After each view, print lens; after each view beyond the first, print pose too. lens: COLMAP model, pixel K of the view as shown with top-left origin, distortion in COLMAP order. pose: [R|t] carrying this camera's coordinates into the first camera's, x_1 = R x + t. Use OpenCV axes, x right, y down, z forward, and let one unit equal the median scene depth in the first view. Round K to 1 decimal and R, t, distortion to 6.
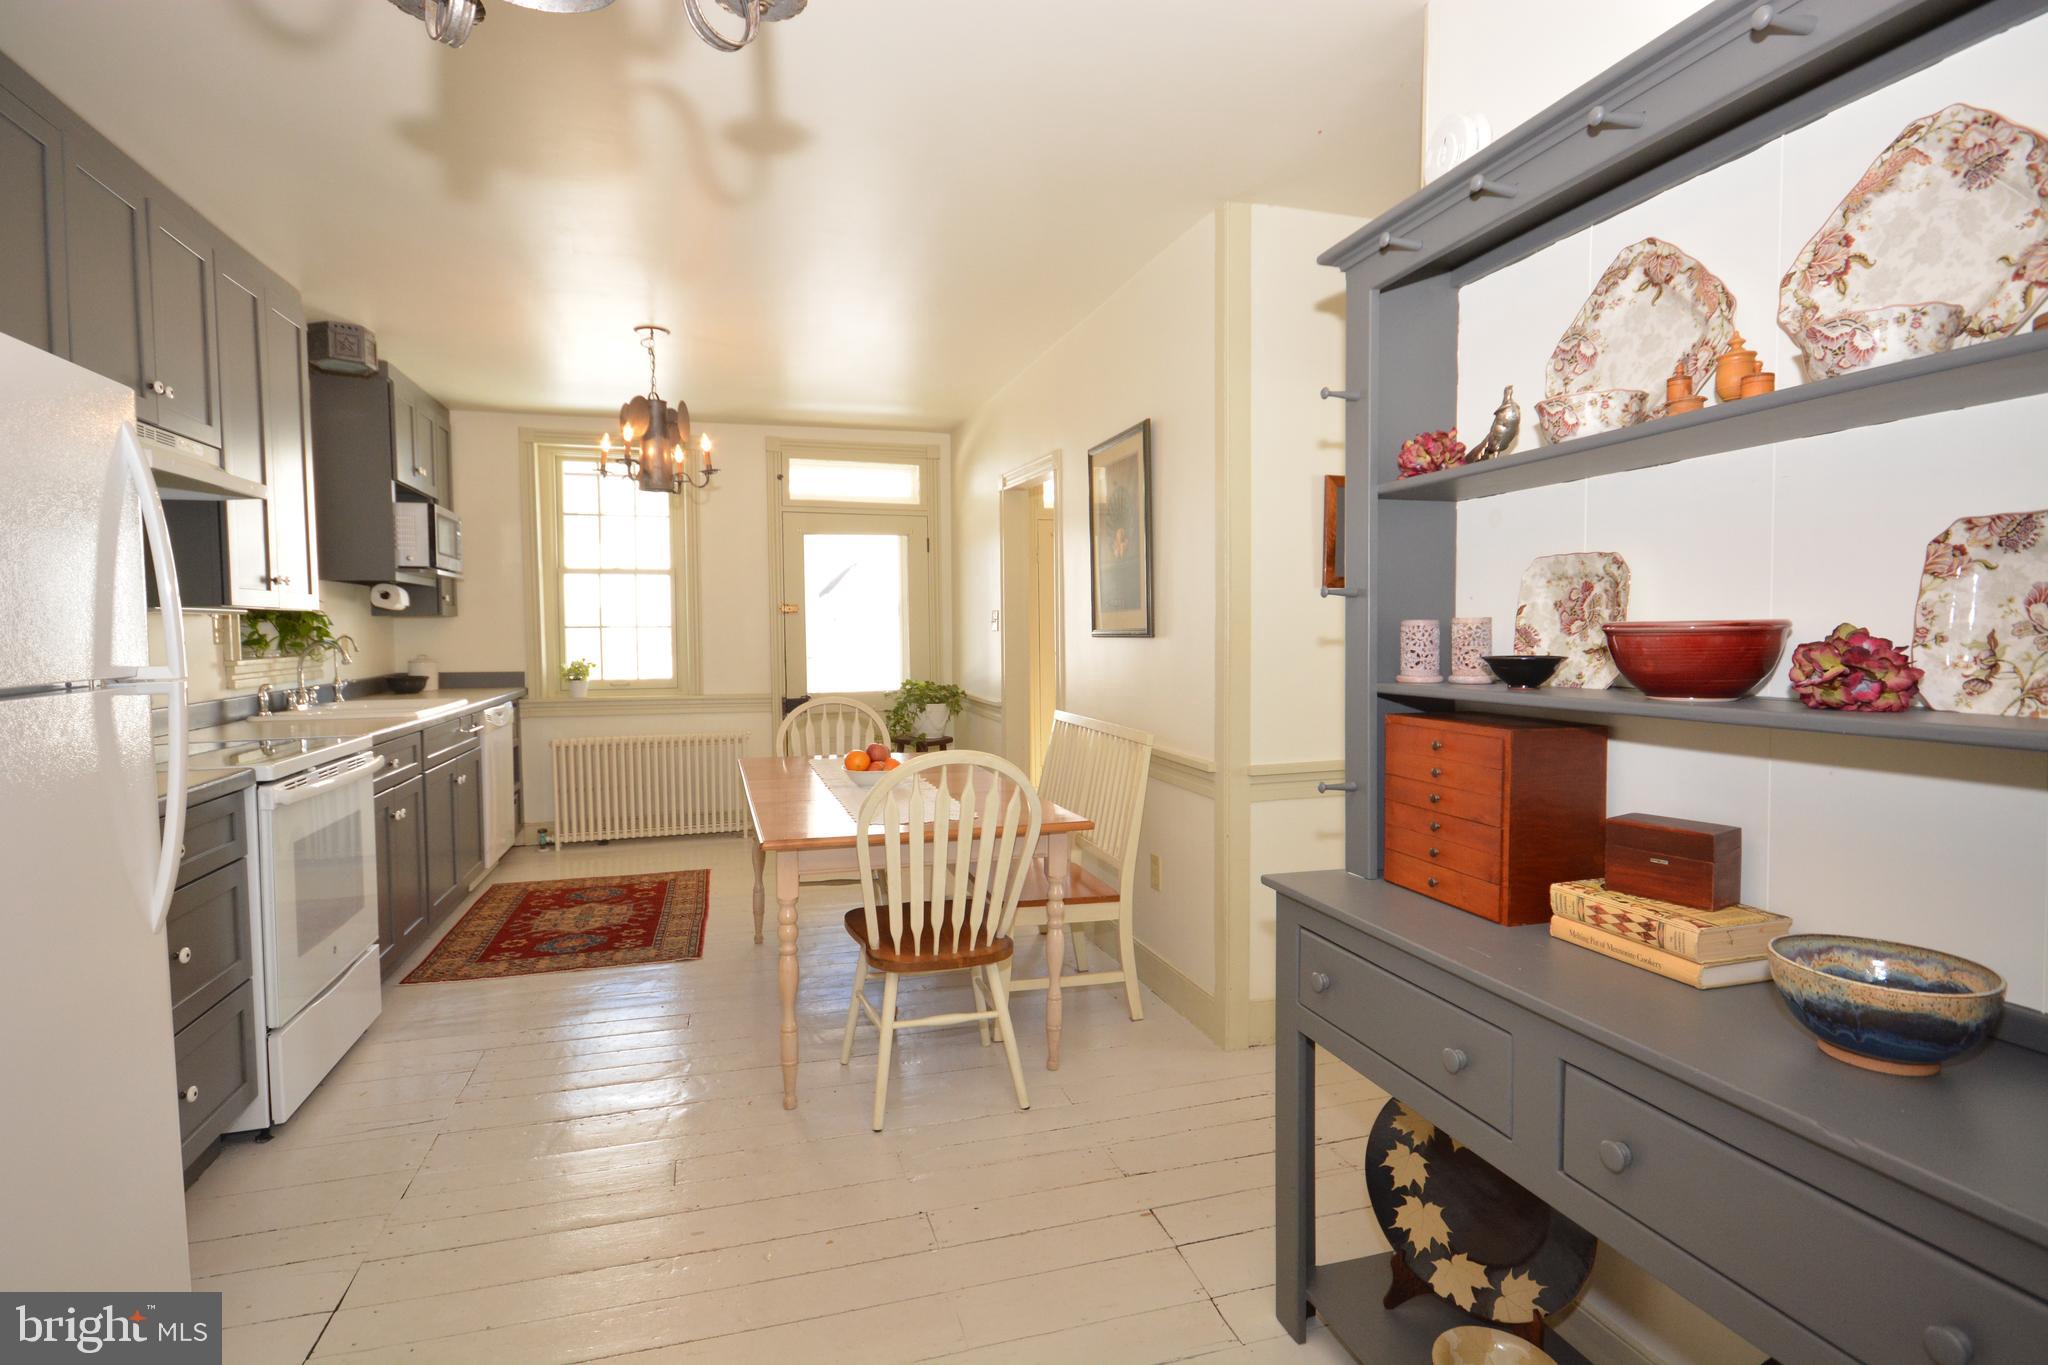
lens RADIAL K [[1007.7, 0, 1014.3], [0, 1007.7, 690.7], [0, 0, 1]] dist [0.011026, -0.000330]
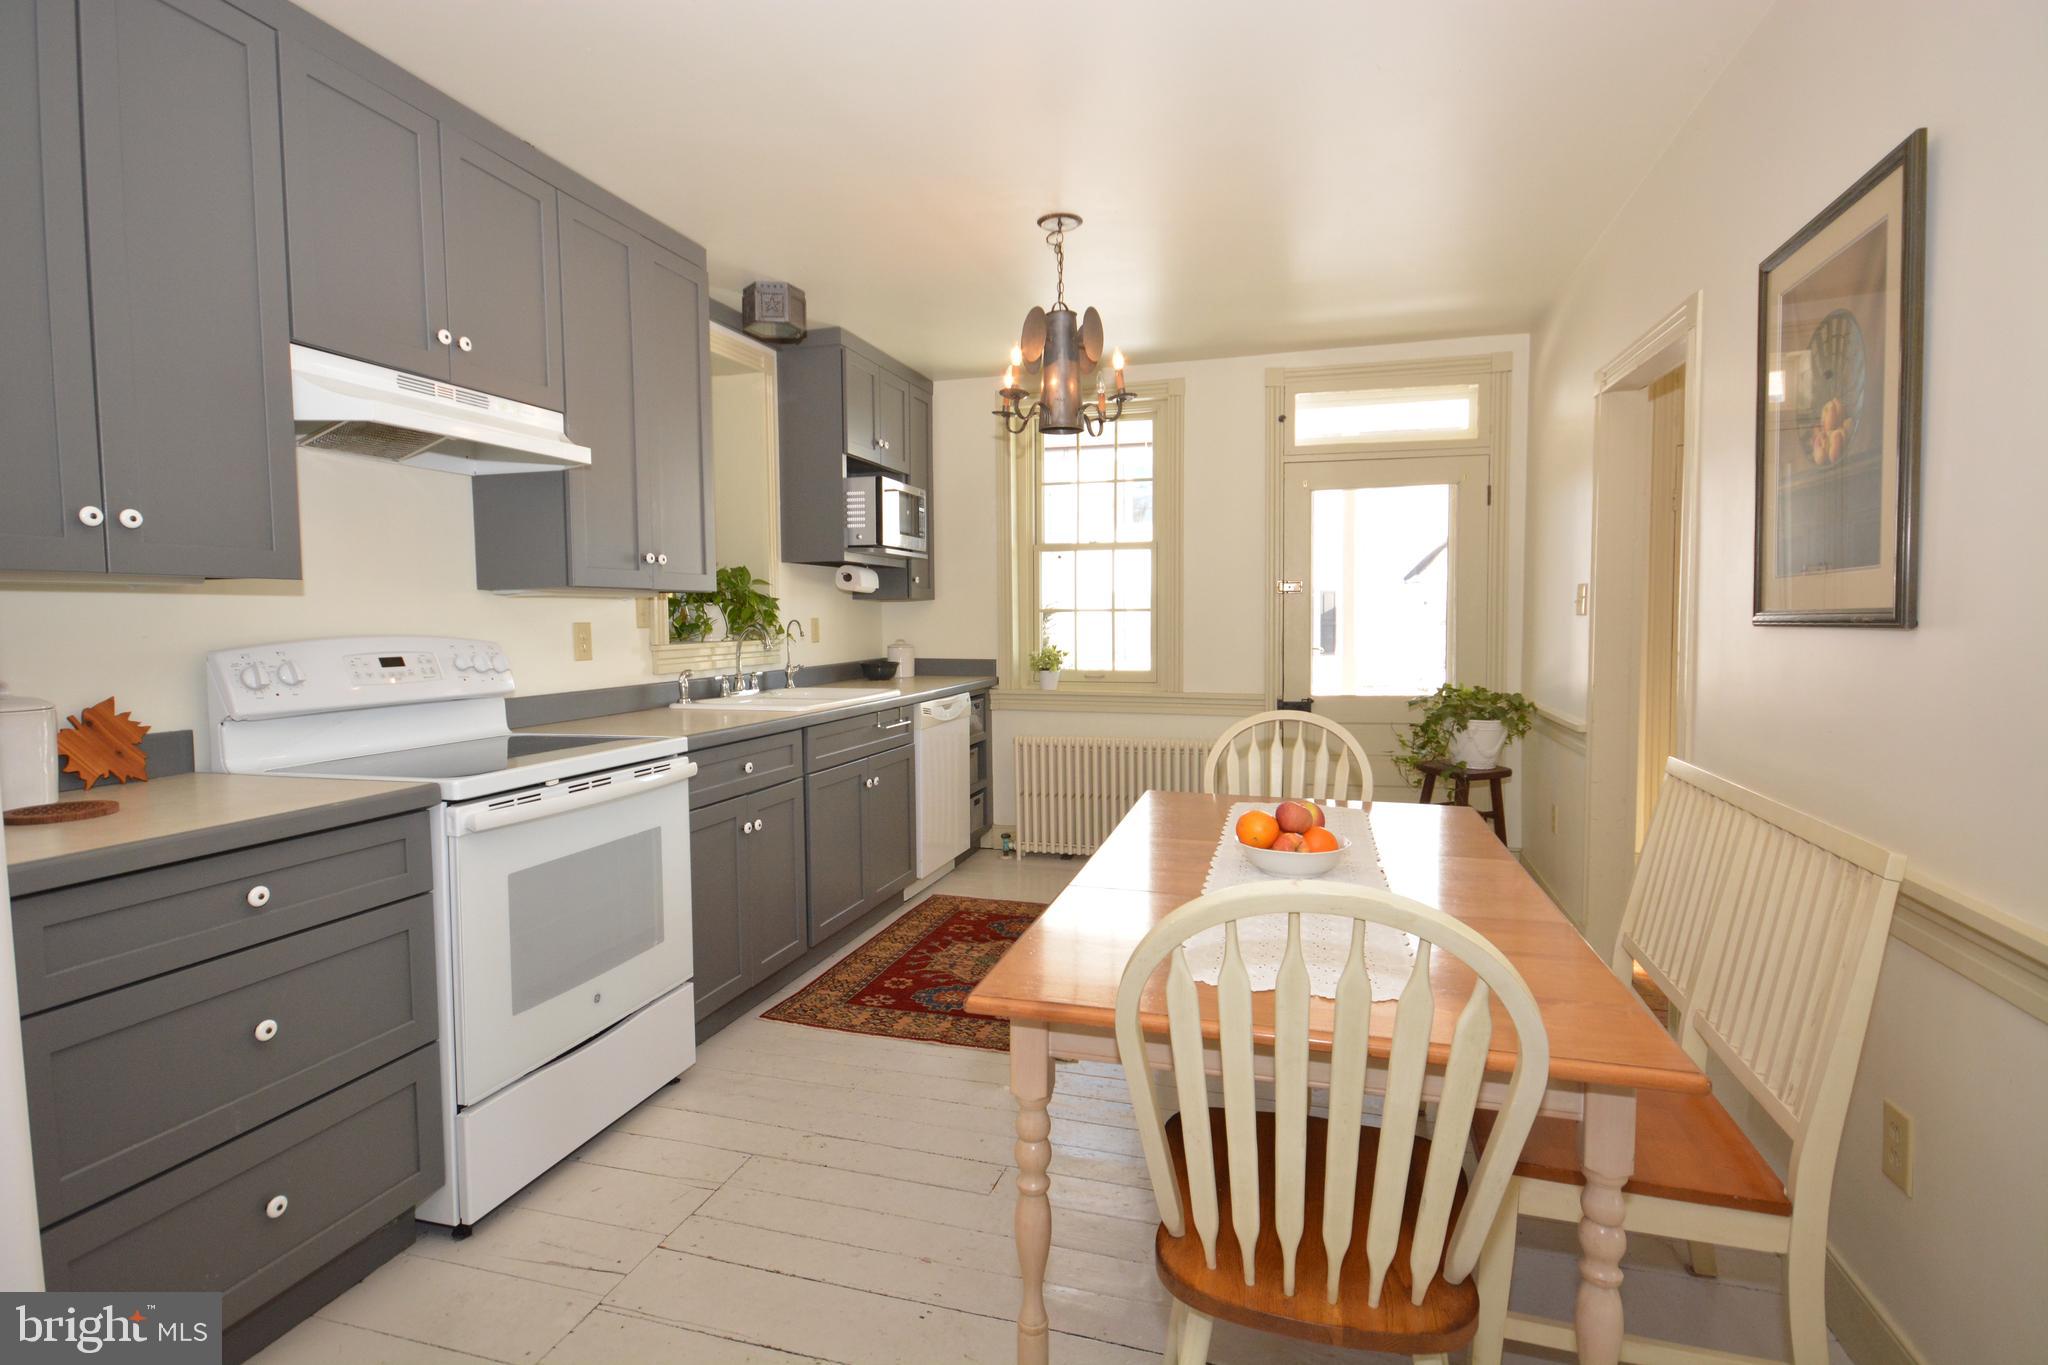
lens RADIAL K [[1007.7, 0, 1025.1], [0, 1007.7, 678.1], [0, 0, 1]] dist [0.011026, -0.000330]
pose [[0.841917, 0.034595, -0.538497, 0.037925], [-0.033519, 0.999368, 0.011798, -0.017460], [0.538565, 0.008117, 0.842545, 0.311356]]
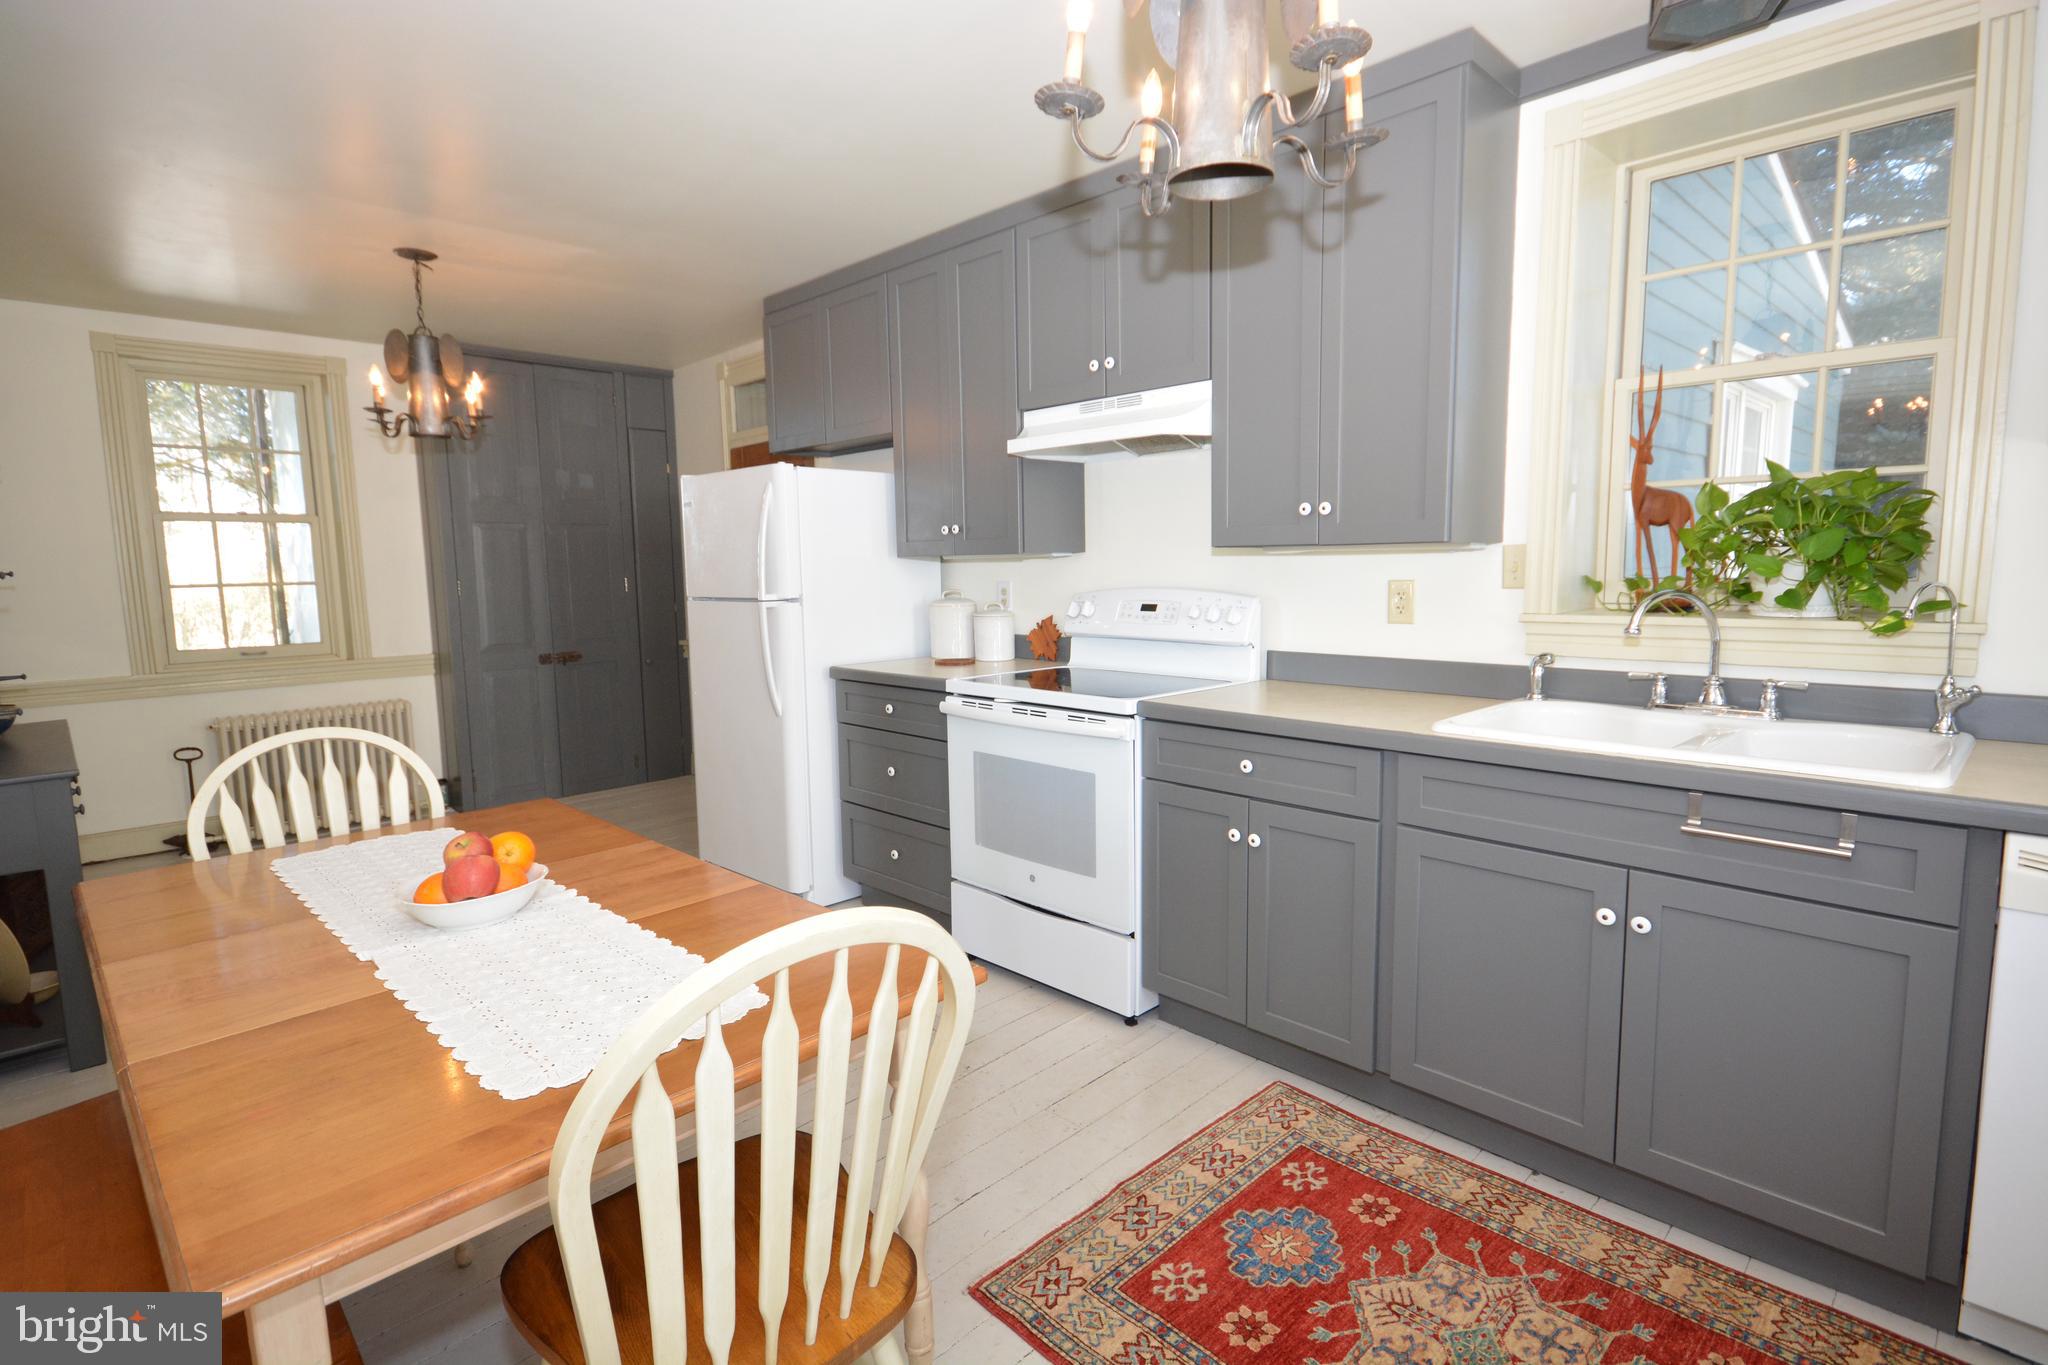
lens RADIAL K [[1007.7, 0, 1018.5], [0, 1007.7, 678.1], [0, 0, 1]] dist [0.011026, -0.000330]
pose [[-0.882105, 0.077398, -0.464651, -0.116148], [-0.006332, 0.984372, 0.175988, -0.086916], [0.471010, 0.158182, -0.867829, 1.192067]]
